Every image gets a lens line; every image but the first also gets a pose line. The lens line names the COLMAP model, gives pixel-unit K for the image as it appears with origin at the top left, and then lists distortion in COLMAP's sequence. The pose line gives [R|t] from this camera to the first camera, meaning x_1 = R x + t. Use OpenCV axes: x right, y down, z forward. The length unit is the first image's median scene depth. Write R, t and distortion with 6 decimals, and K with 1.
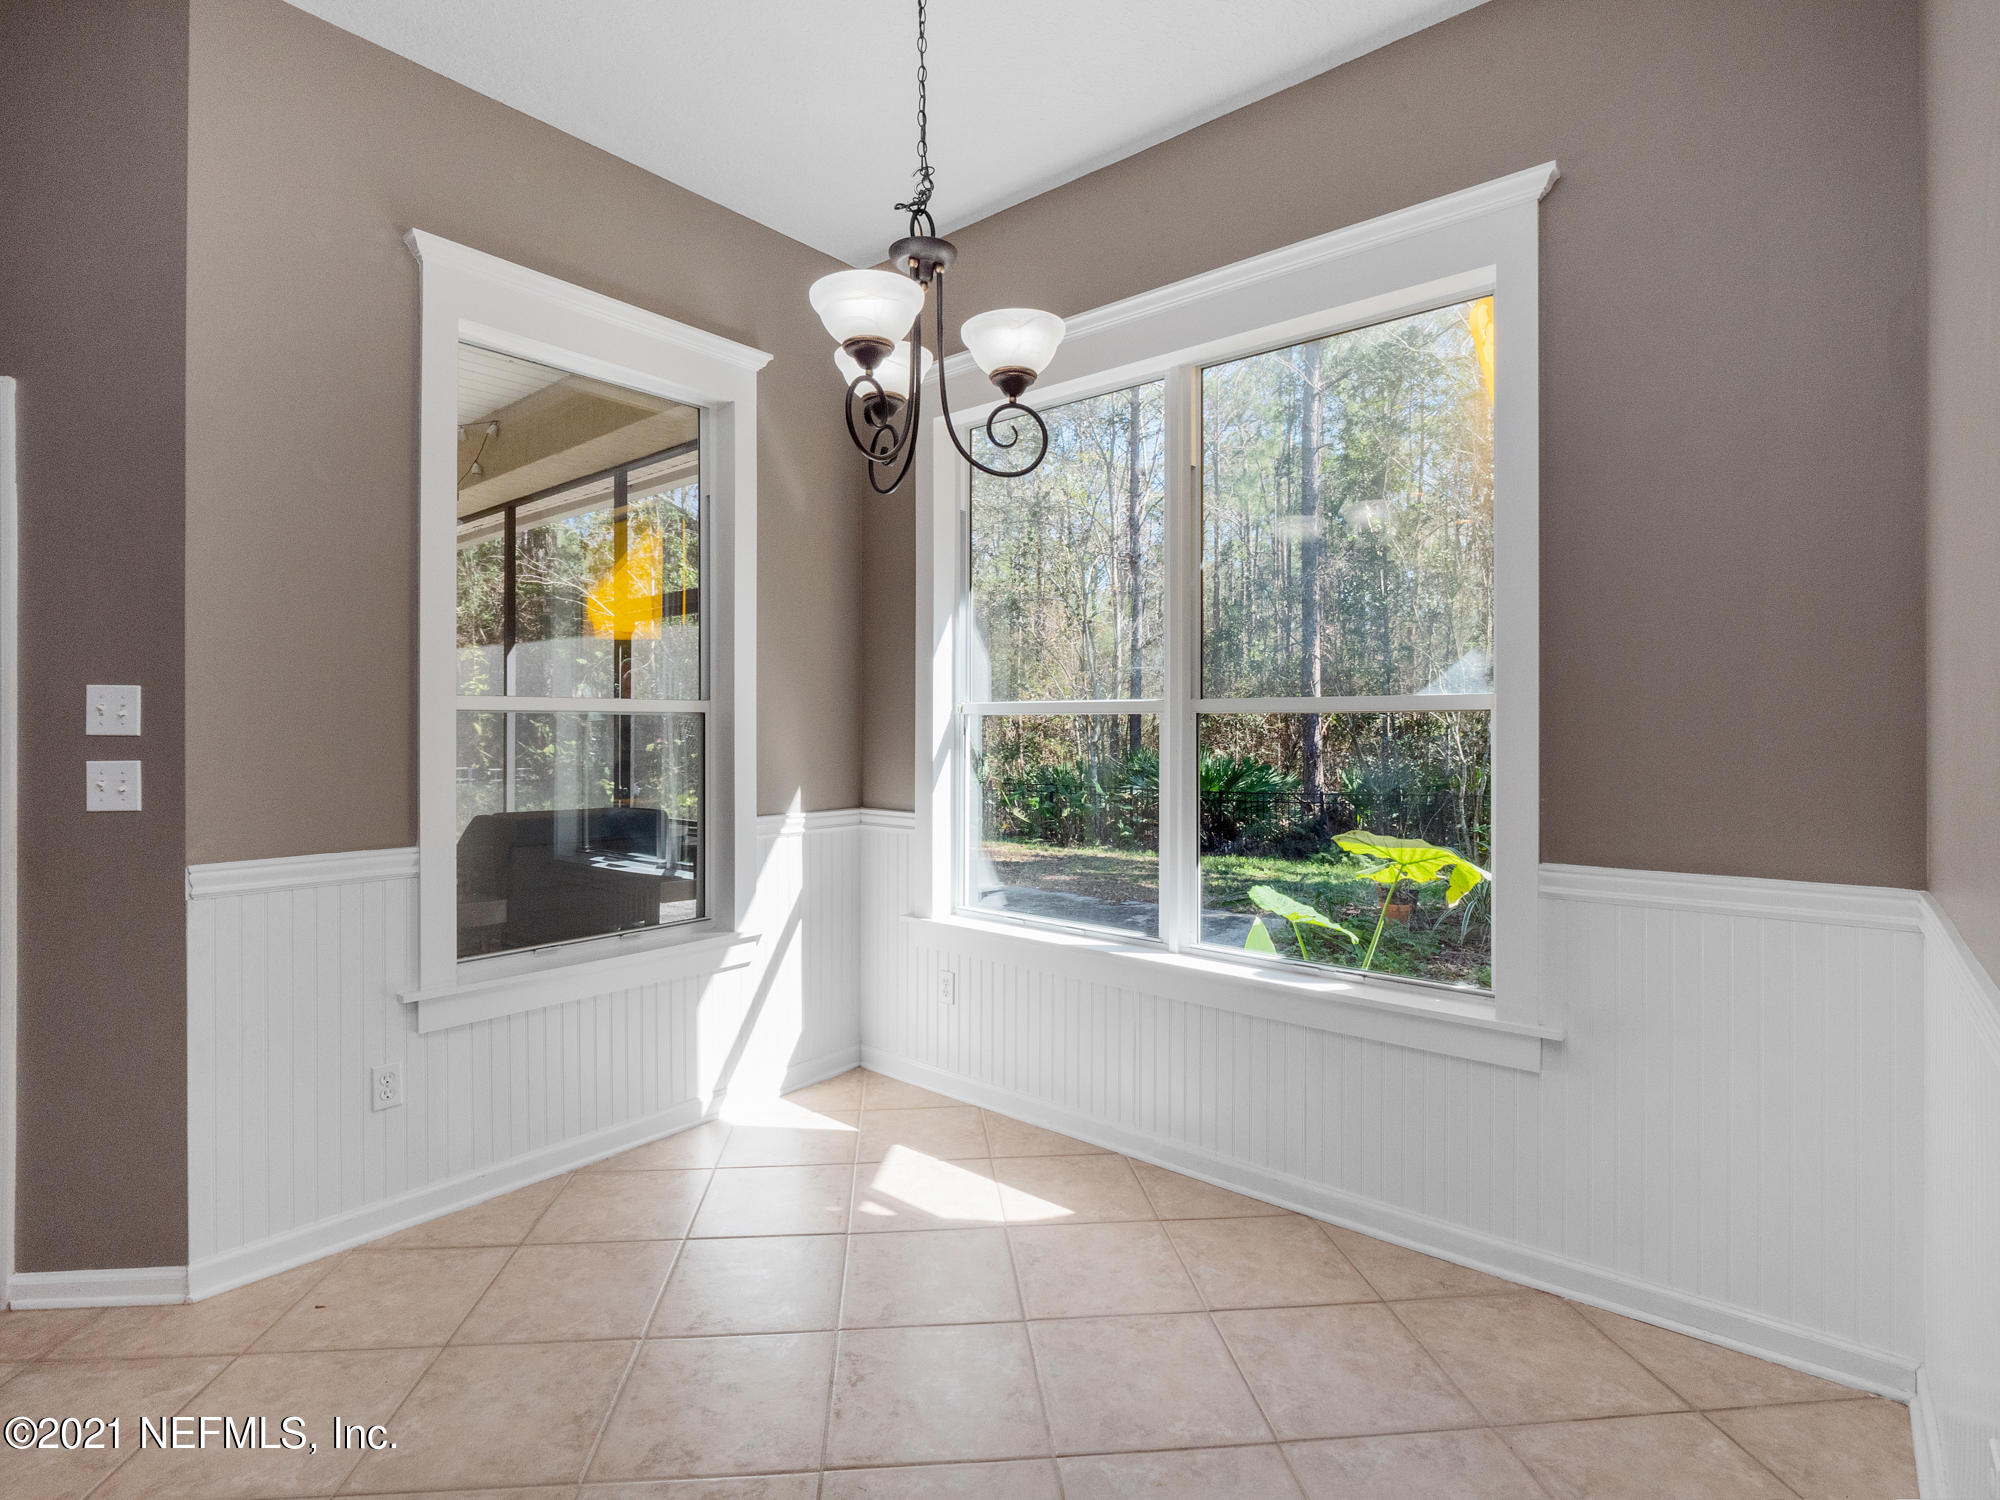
lens RADIAL K [[990.4, 0, 999.5], [0, 990.4, 745.9], [0, 0, 1]] dist [-0.000081, -0.000112]
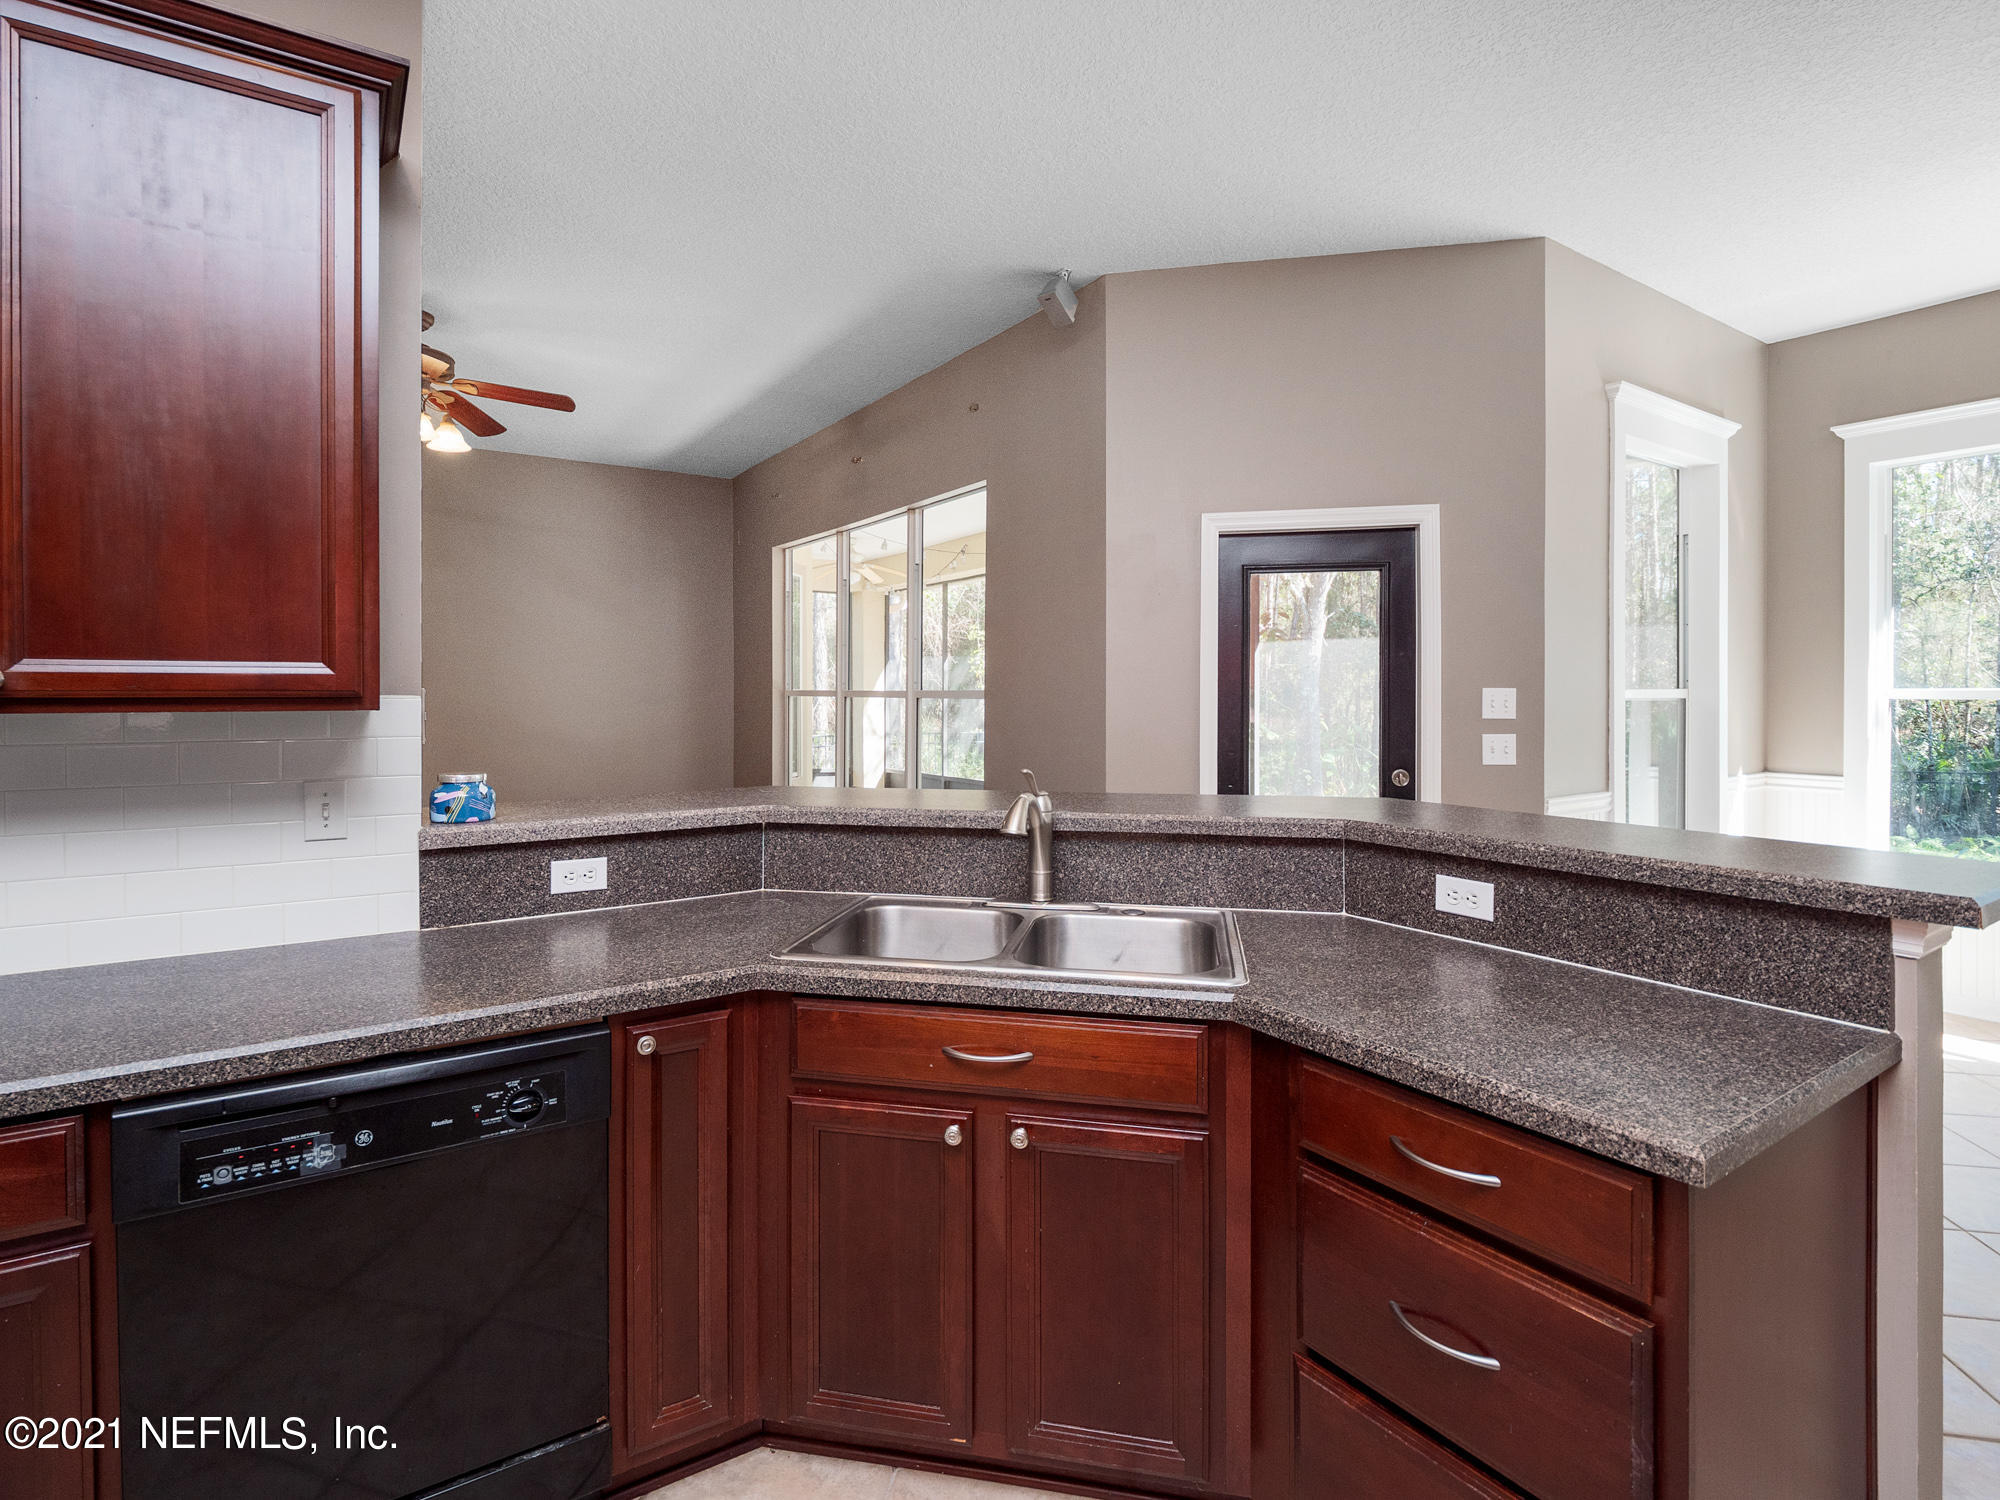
lens RADIAL K [[990.4, 0, 1000.8], [0, 990.4, 731.7], [0, 0, 1]] dist [-0.000081, -0.000112]
pose [[0.961126, 0.006169, -0.276042, -1.066702], [-0.001480, 0.999851, 0.017192, -0.014106], [0.276107, -0.016115, 0.960992, -0.704120]]
